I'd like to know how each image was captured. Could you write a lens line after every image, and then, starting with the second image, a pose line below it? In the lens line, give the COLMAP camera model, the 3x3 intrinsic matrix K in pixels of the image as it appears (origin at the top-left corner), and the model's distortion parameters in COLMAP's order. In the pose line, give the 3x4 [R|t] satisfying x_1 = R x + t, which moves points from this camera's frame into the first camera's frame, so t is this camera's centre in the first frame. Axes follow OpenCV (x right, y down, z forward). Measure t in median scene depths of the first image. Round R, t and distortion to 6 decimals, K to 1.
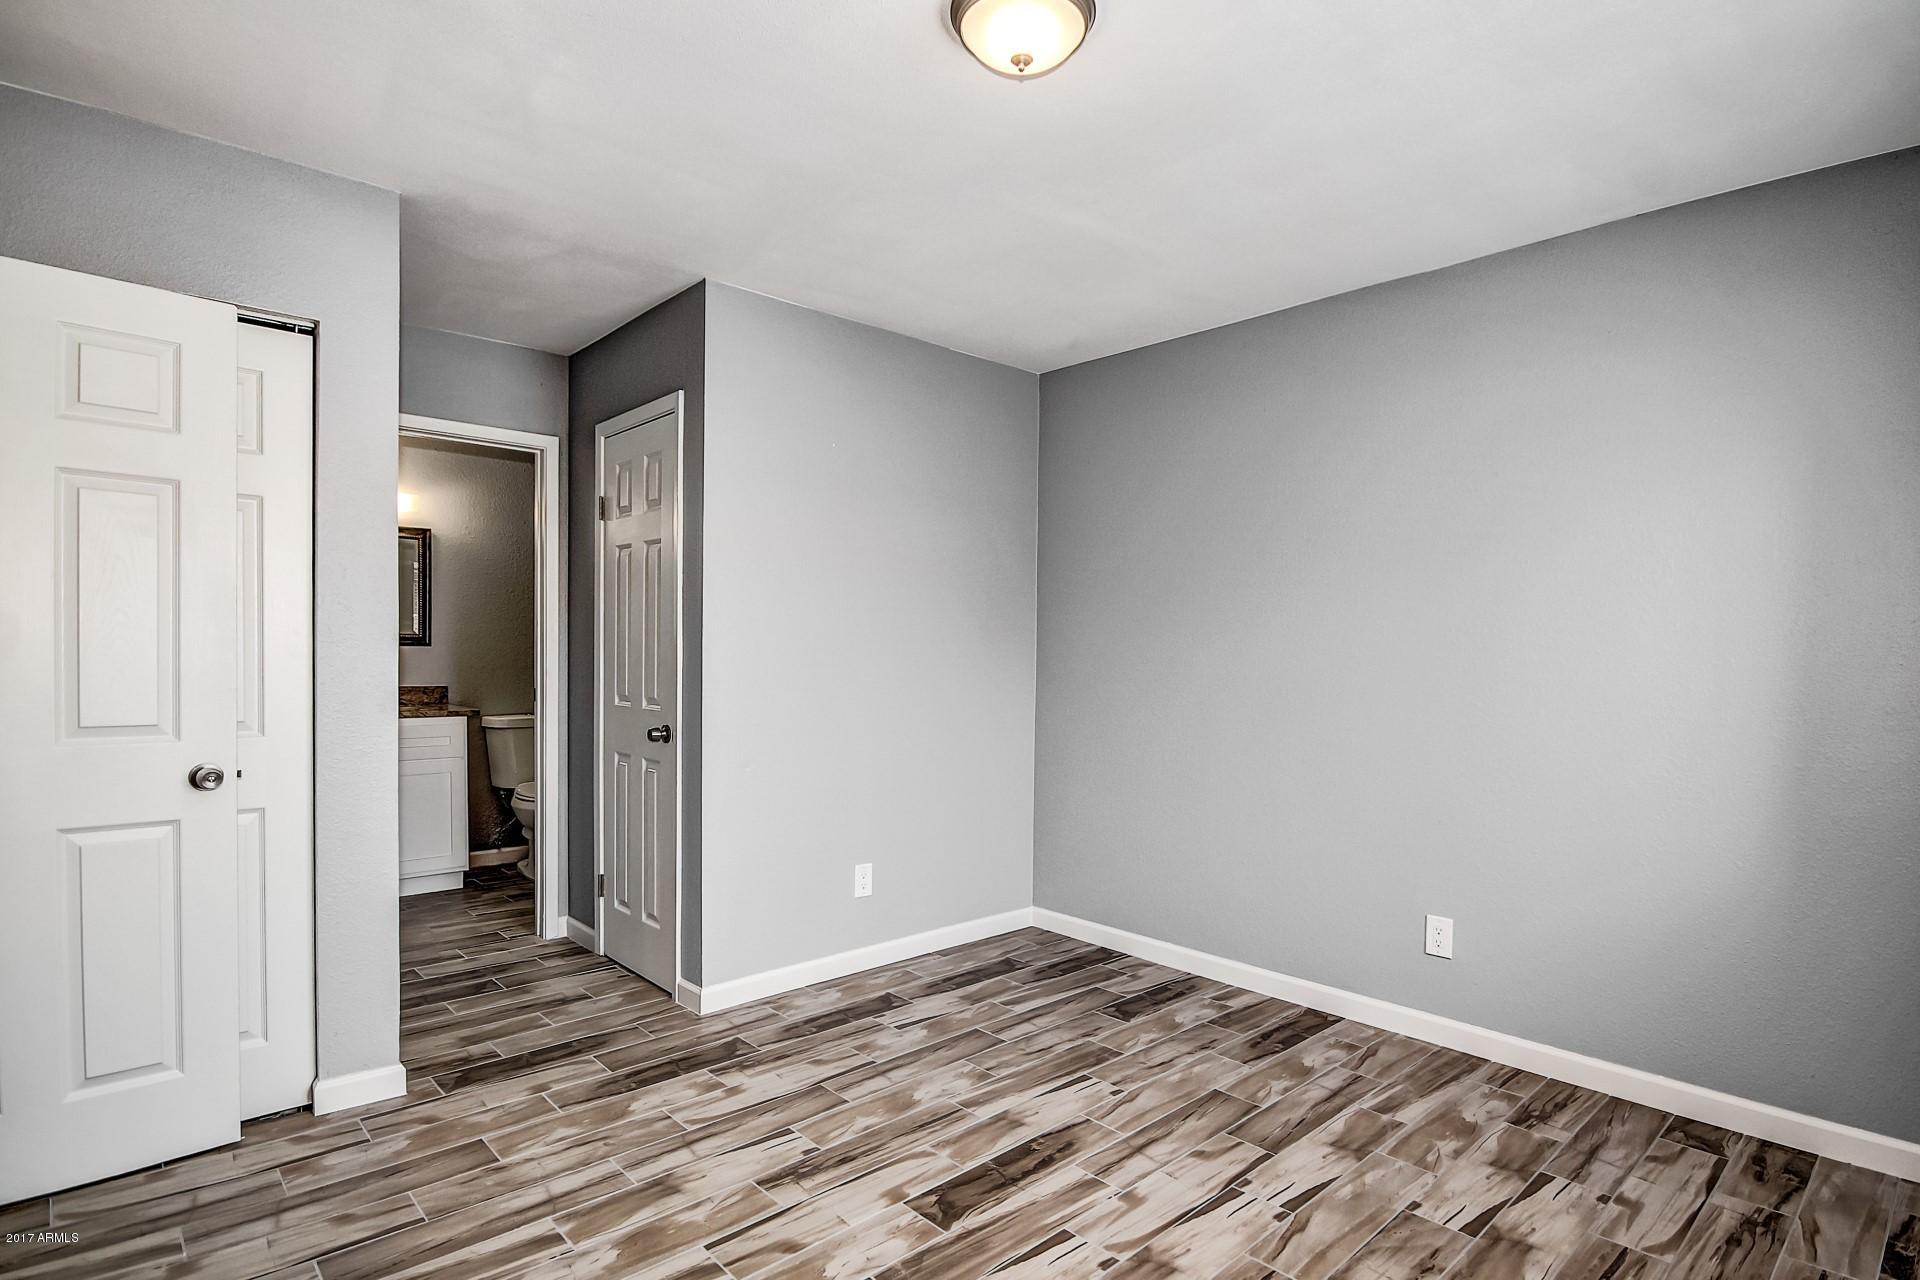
lens RADIAL K [[984.0, 0, 948.4], [0, 984.0, 654.9], [0, 0, 1]] dist [-0.017836, -0.003199]
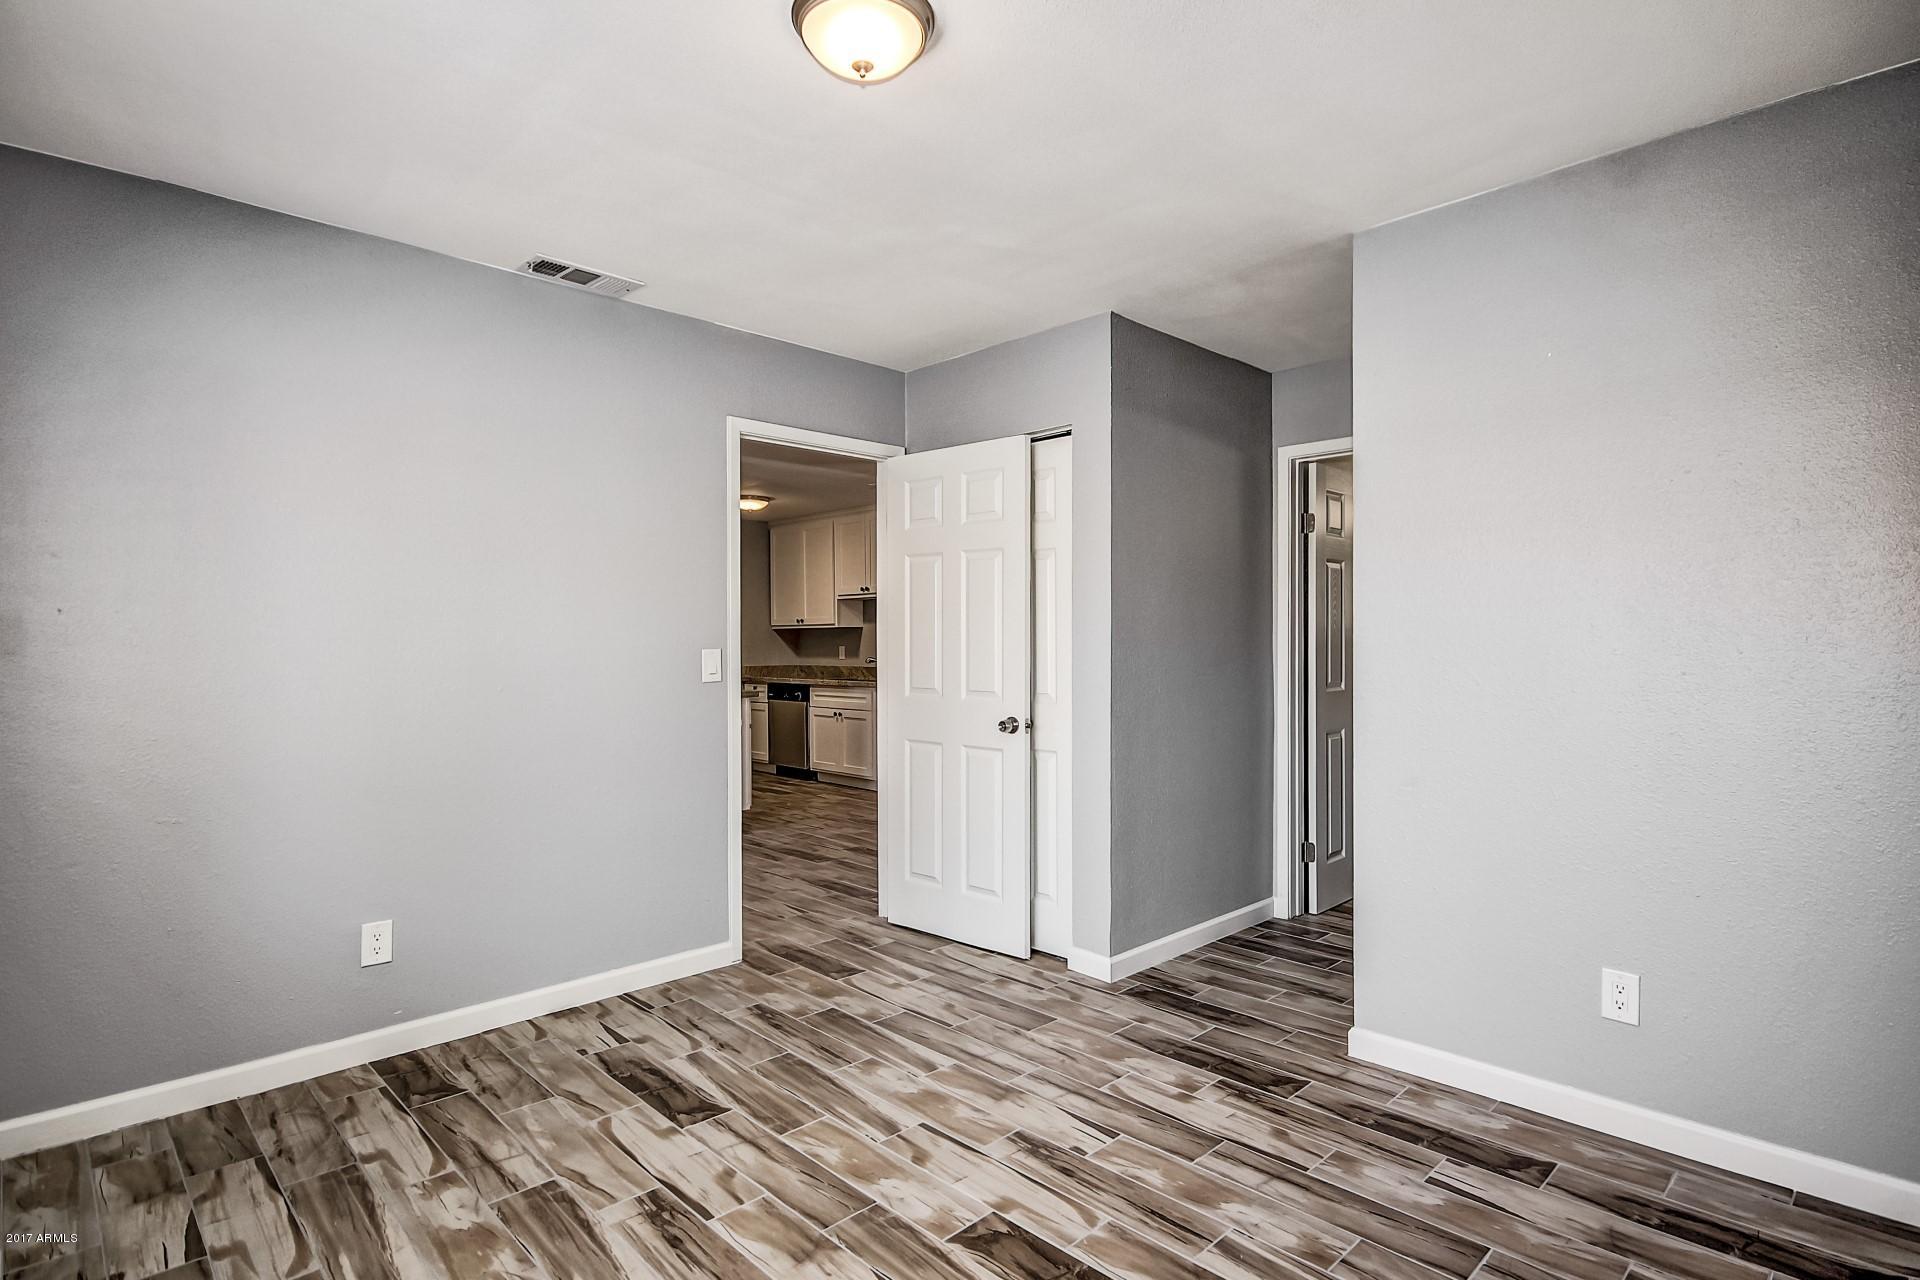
lens RADIAL K [[945.2, 0, 961.9], [0, 945.2, 623.1], [0, 0, 1]] dist [0.002270, -0.000530]
pose [[0.030380, -0.035077, -0.998923, 0.733679], [0.002539, 0.999384, -0.035016, 0.006411], [0.999535, -0.001472, 0.030451, 0.755672]]
